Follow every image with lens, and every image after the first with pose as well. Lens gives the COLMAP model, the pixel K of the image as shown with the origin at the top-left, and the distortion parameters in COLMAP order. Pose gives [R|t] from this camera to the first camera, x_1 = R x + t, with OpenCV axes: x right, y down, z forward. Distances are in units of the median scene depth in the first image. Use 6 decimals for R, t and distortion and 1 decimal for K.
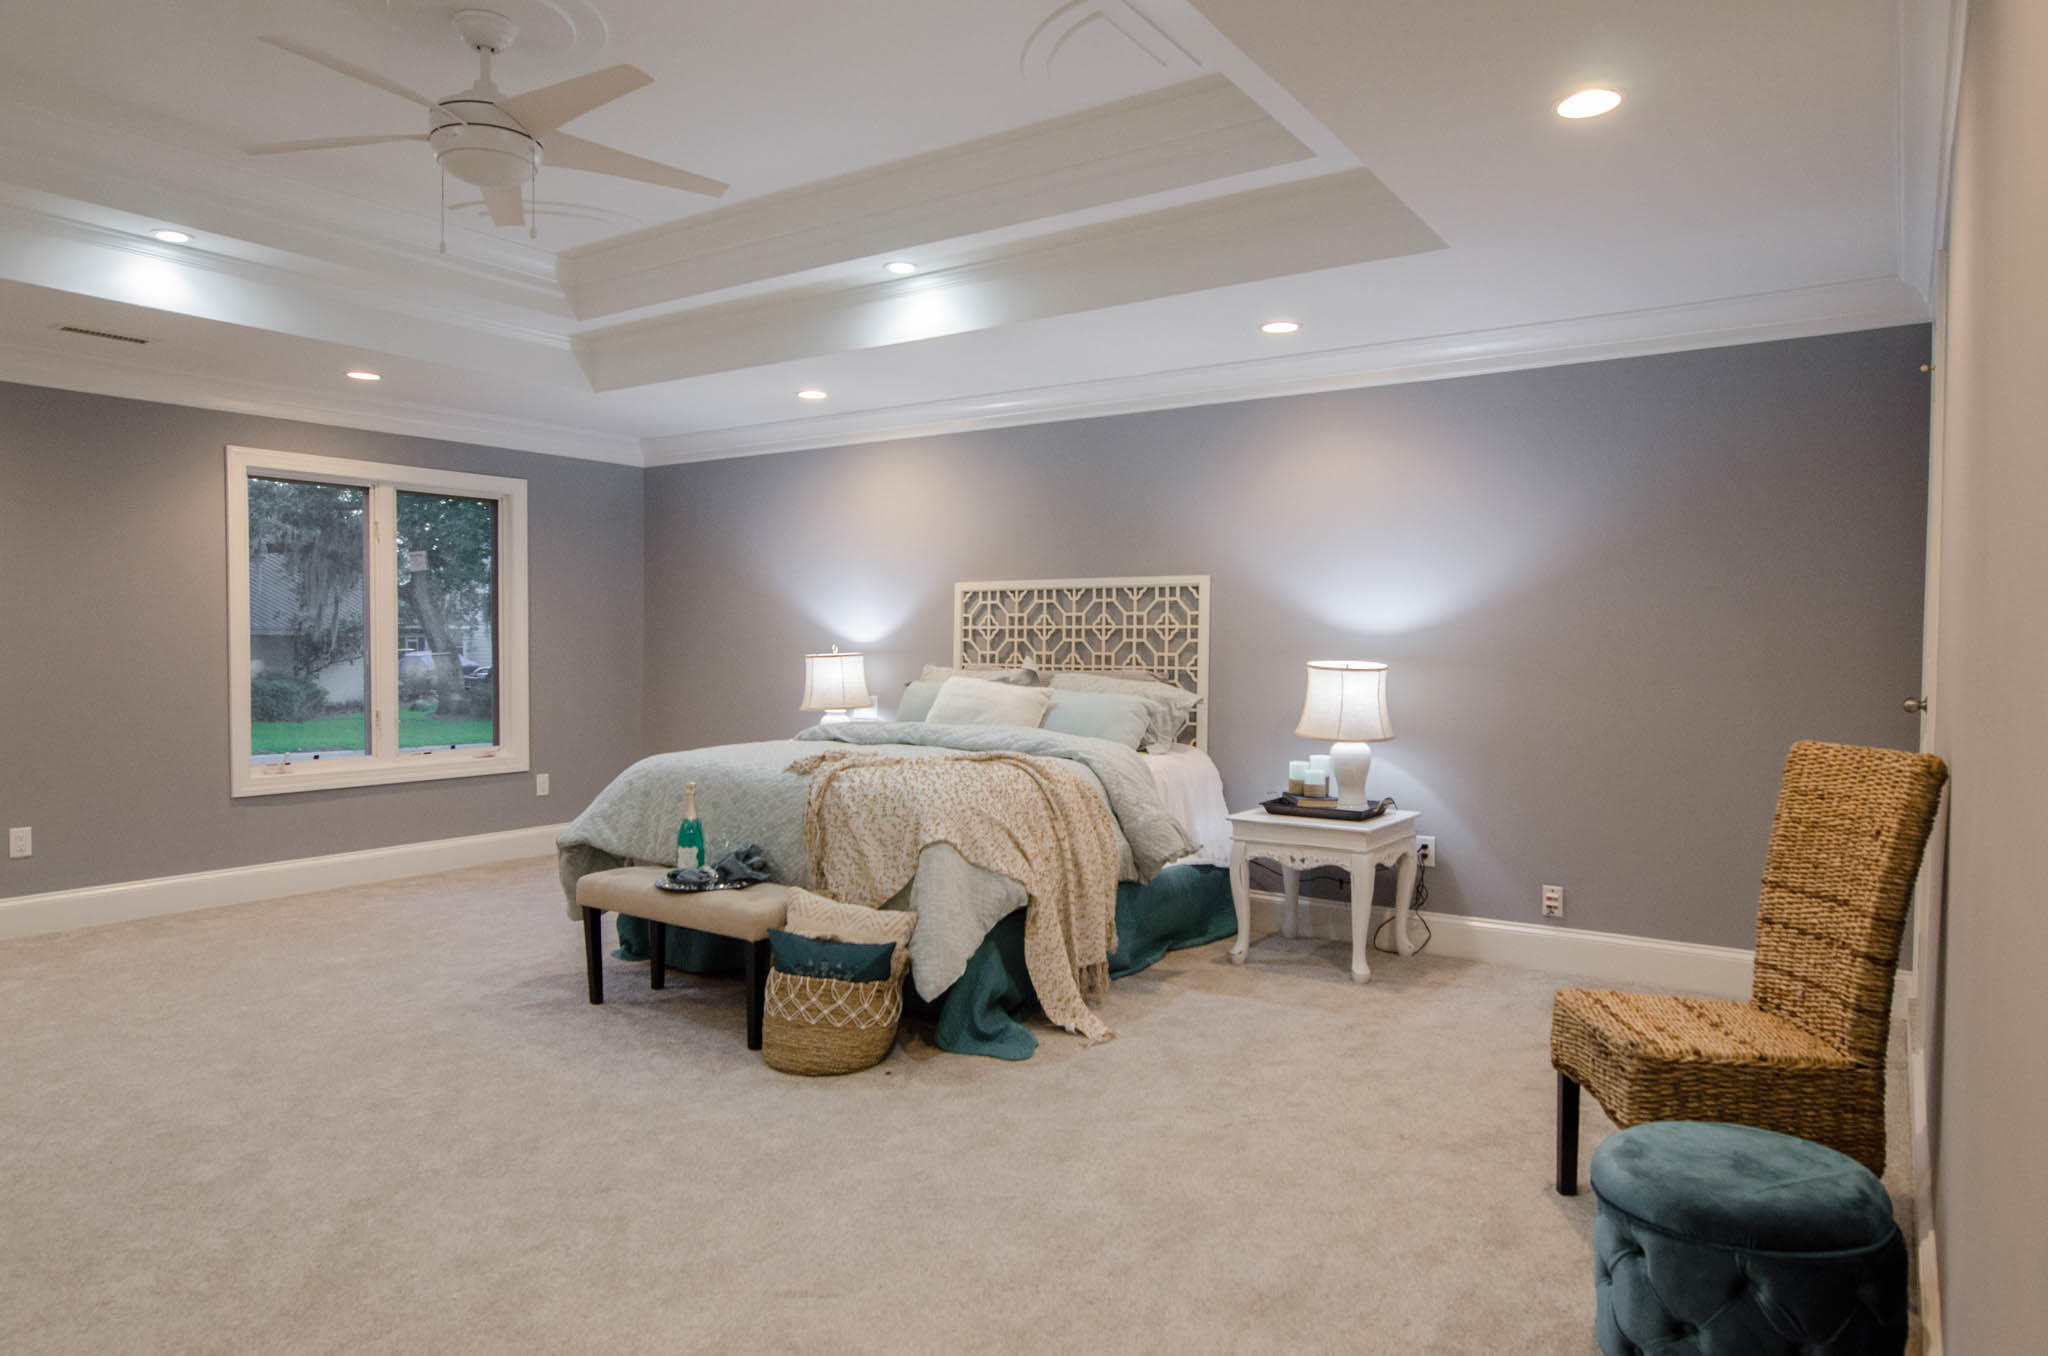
lens RADIAL K [[1261.4, 0, 1021.4], [0, 1261.4, 684.5], [0, 0, 1]] dist [-0.013719, -0.002071]
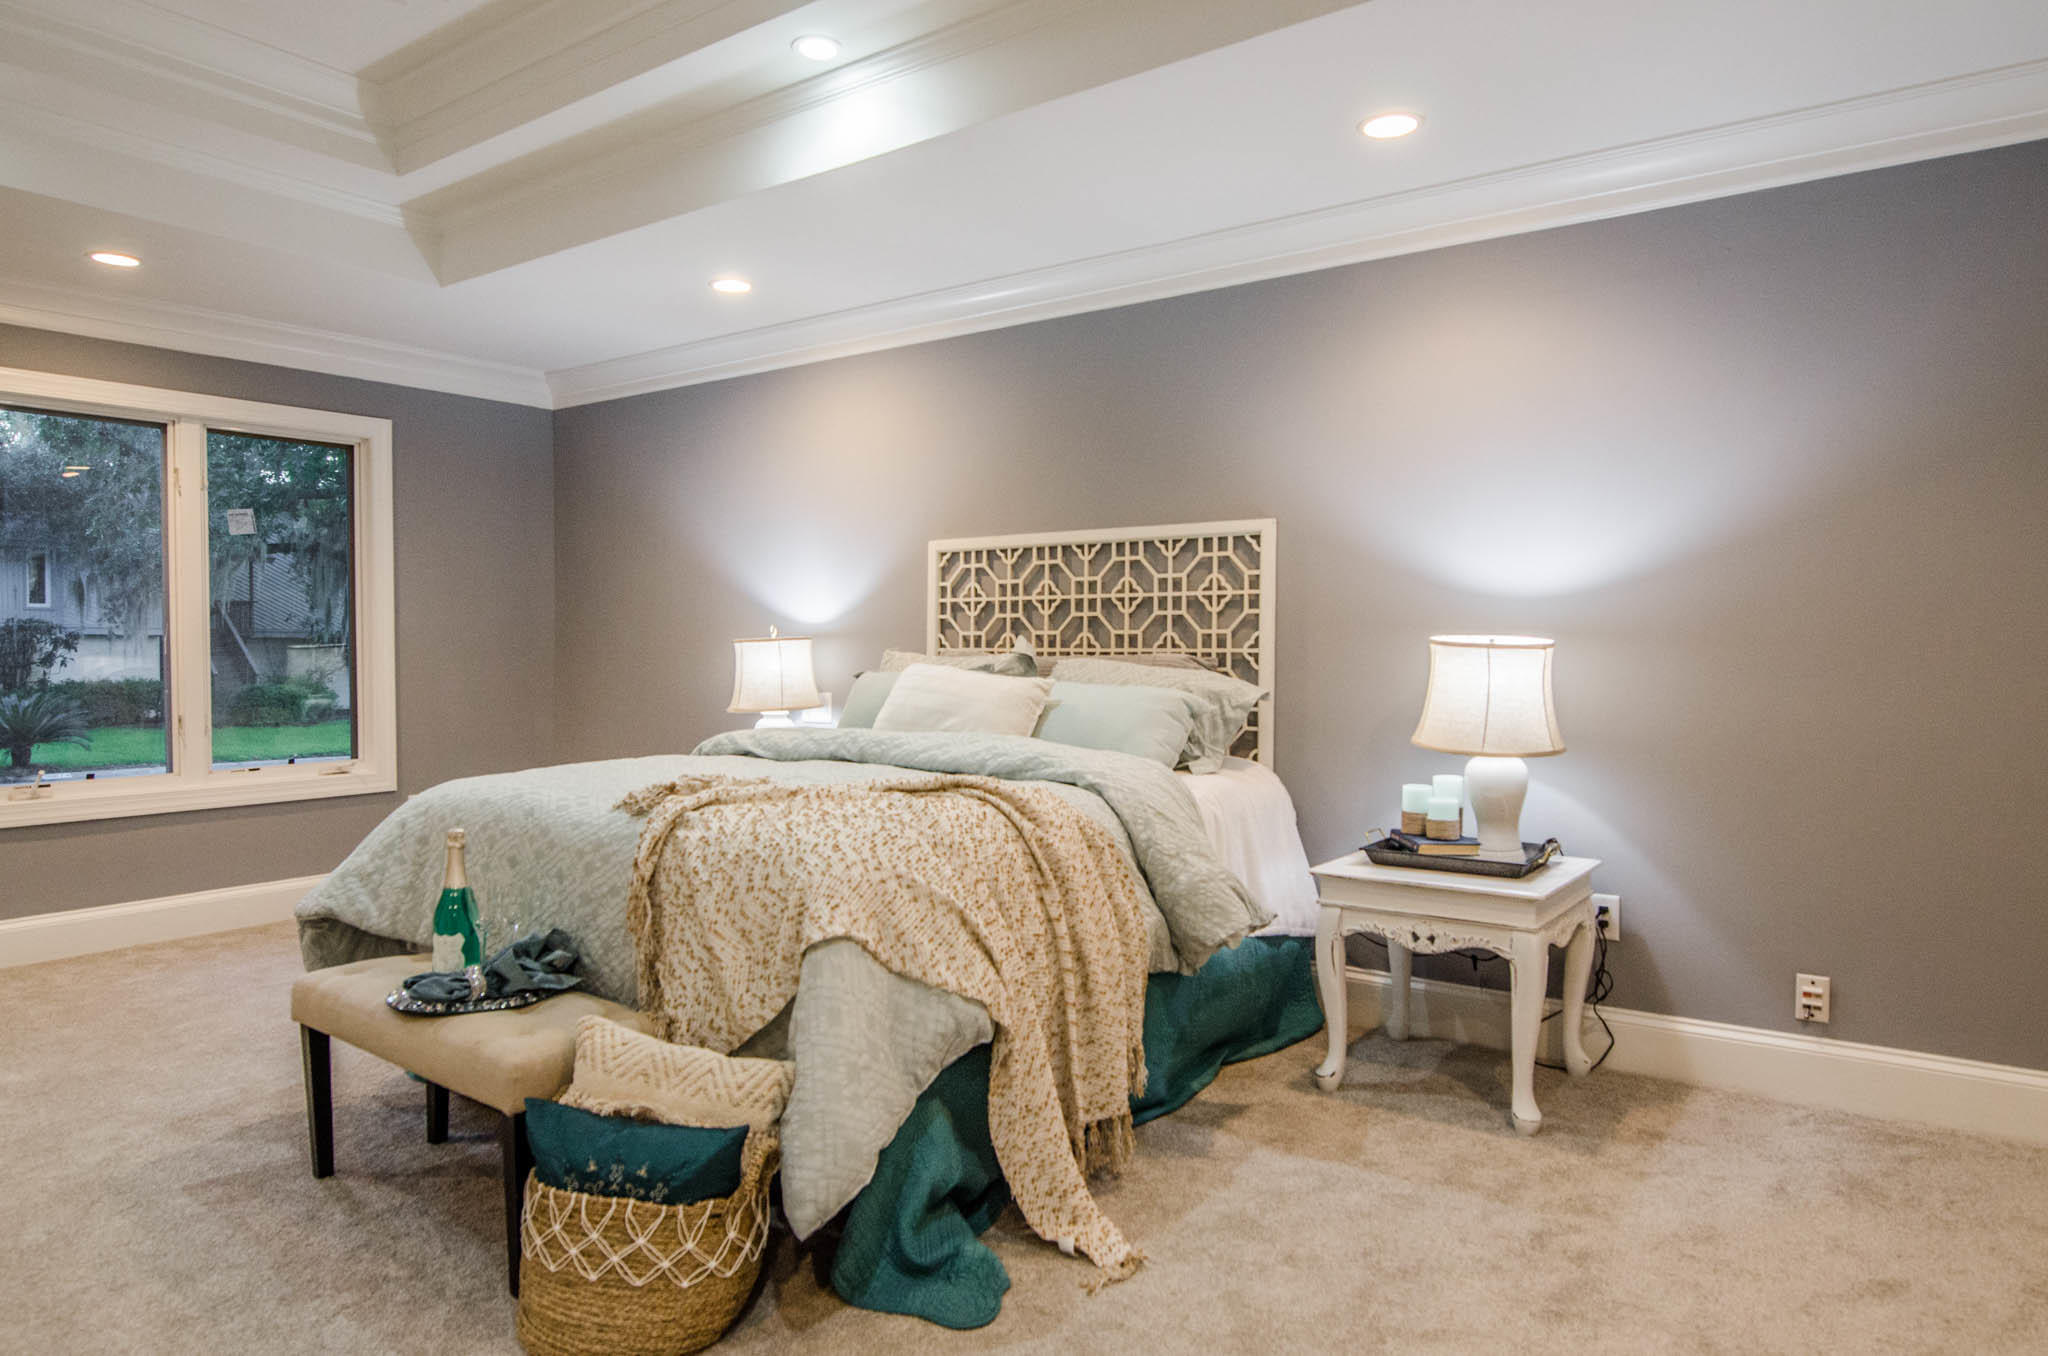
lens RADIAL K [[1261.4, 0, 1021.4], [0, 1261.4, 684.5], [0, 0, 1]] dist [-0.013719, -0.002071]
pose [[0.999675, -0.004990, -0.025017, 0.028757], [0.004969, 0.999987, -0.000901, 0.007647], [0.025021, 0.000777, 0.999687, 0.349489]]
